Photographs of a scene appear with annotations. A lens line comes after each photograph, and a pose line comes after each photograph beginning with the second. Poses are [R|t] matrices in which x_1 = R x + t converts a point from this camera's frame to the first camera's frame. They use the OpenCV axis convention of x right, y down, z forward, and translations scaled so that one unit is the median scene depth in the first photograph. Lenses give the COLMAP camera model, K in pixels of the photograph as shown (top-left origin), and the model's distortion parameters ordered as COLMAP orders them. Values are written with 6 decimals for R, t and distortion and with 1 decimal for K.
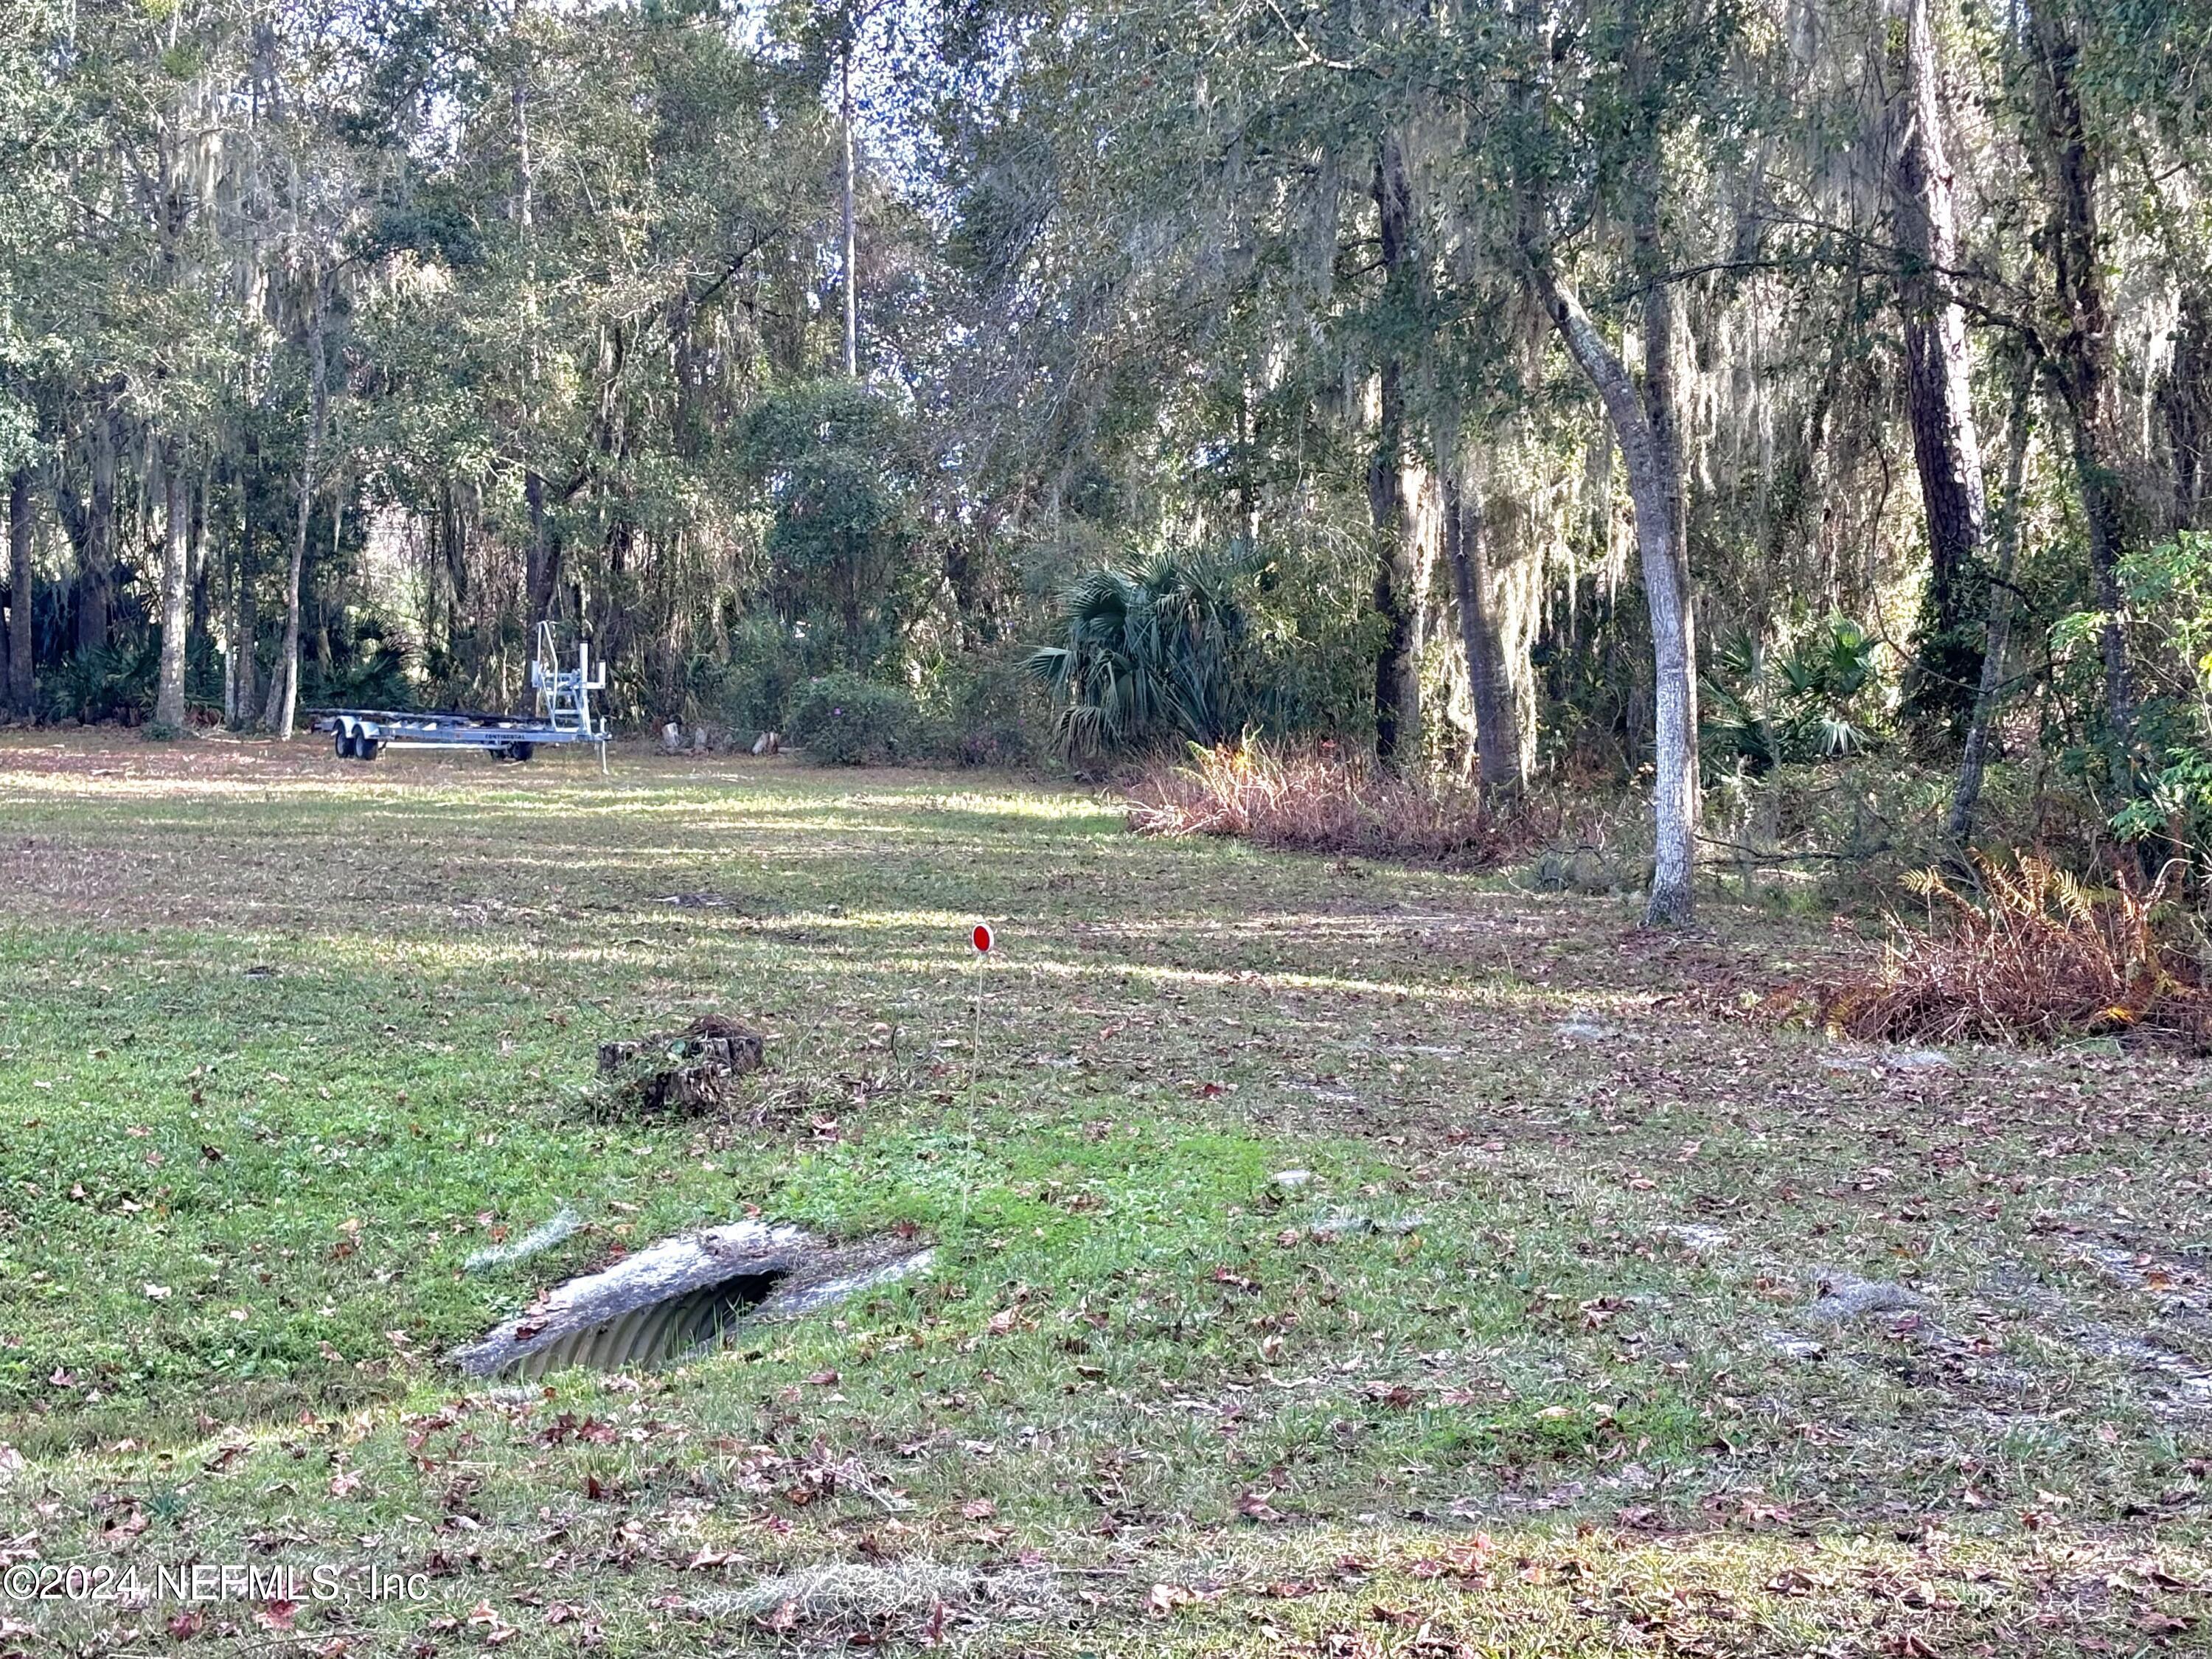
lens RADIAL K [[3985.3, 0, 1112.1], [0, 3985.3, 828.1], [0, 0, 1]] dist [0.179127, 0.000000]
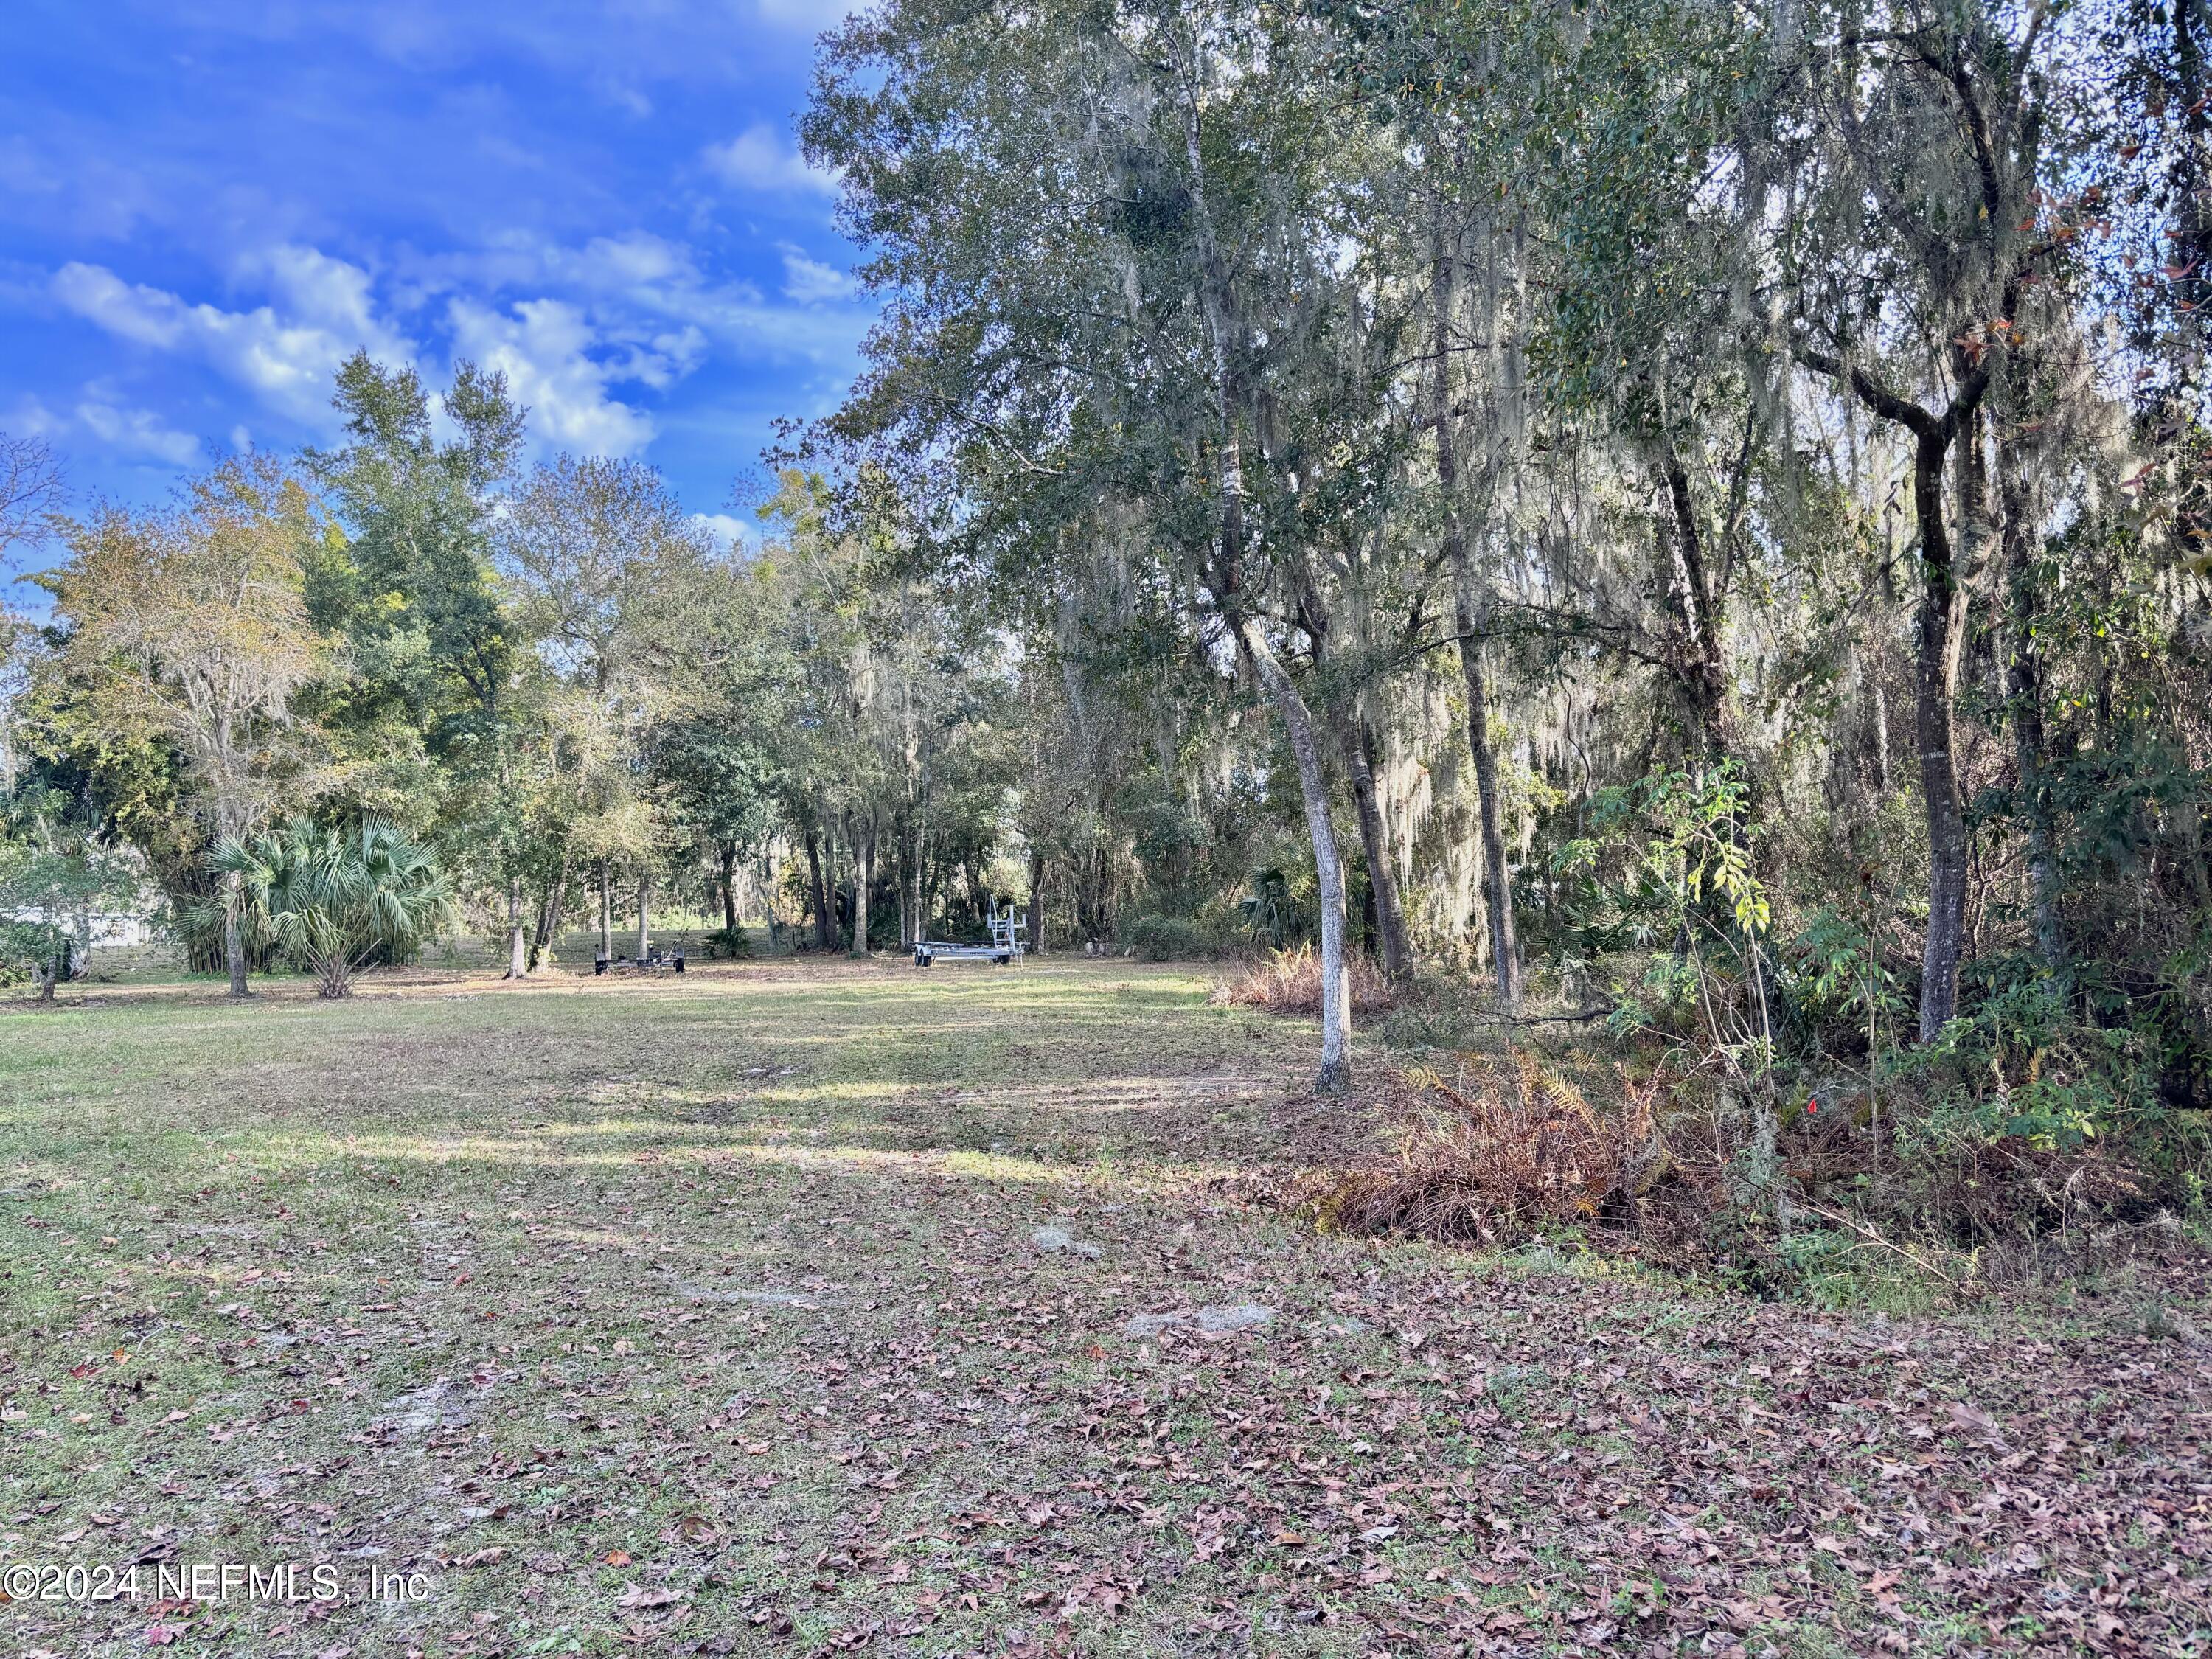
lens RADIAL K [[1686.9, 0, 1104.5], [0, 1686.9, 839.4], [0, 0, 1]] dist [0.024912, -0.033242]
pose [[0.979173, -0.042514, -0.198525, 0.093500], [0.025956, 0.996019, -0.085276, -0.007195], [0.201360, 0.078347, 0.976379, 0.228058]]
